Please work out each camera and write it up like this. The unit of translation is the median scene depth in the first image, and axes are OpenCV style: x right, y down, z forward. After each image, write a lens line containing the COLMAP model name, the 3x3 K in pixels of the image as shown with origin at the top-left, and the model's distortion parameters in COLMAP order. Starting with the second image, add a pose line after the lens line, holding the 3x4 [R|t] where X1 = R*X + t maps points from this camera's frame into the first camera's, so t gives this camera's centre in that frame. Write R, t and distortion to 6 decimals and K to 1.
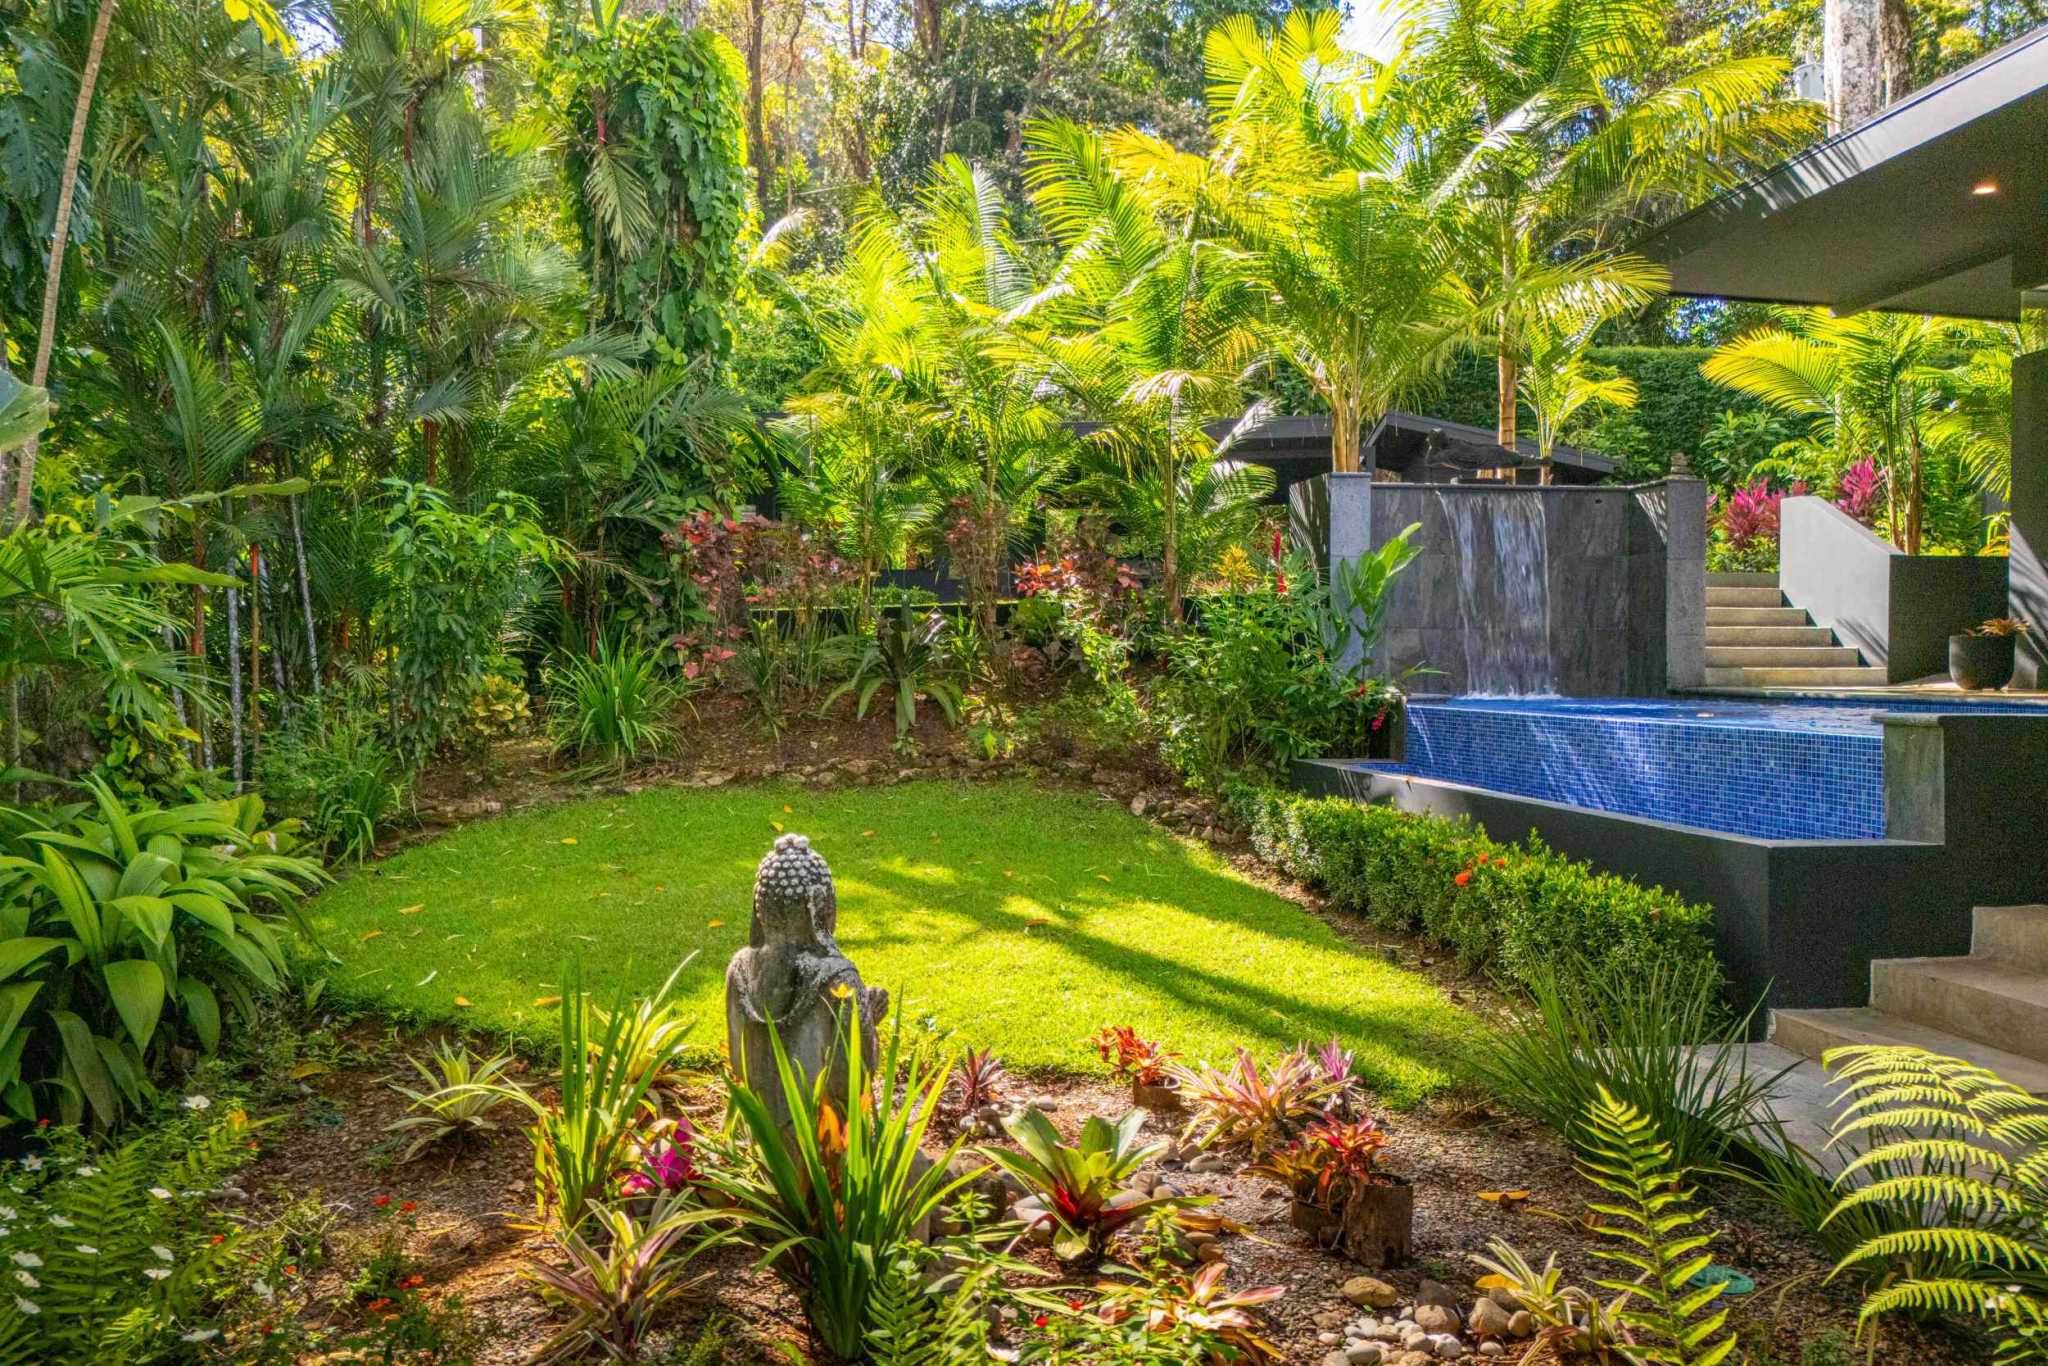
lens RADIAL K [[1505.0, 0, 1022.7], [0, 1505.0, 688.1], [0, 0, 1]] dist [0.060823, -0.041202]
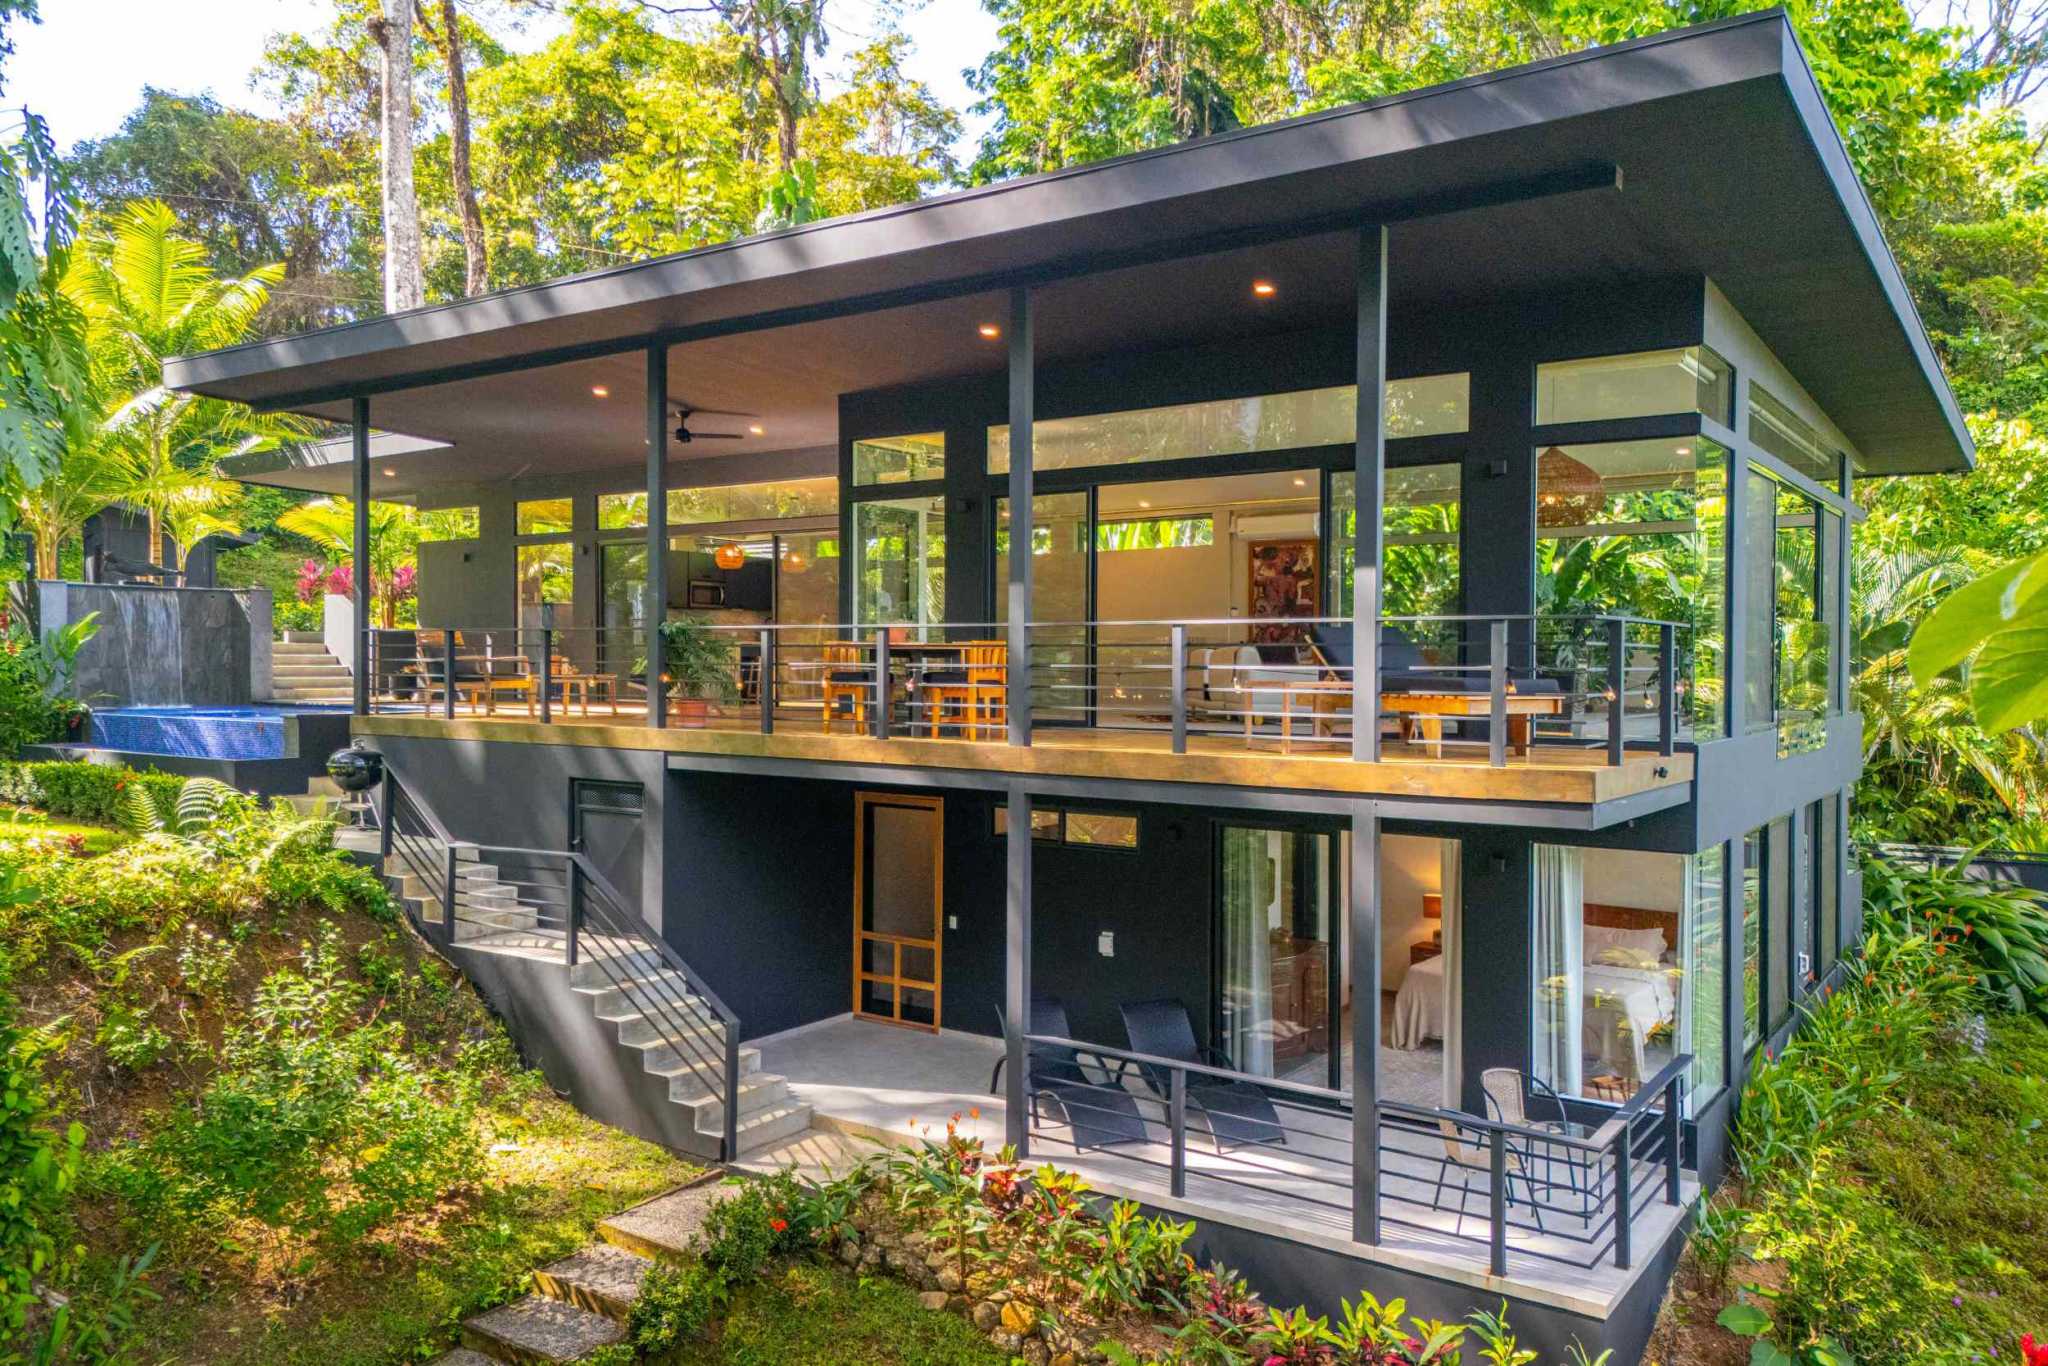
lens RADIAL K [[1505.0, 0, 1017.8], [0, 1505.0, 685.8], [0, 0, 1]] dist [0.060823, -0.041202]
pose [[0.702015, -0.011725, 0.712066, -0.258852], [0.009868, 0.999929, 0.006735, -0.021779], [-0.712094, 0.002299, 0.702080, -1.022802]]
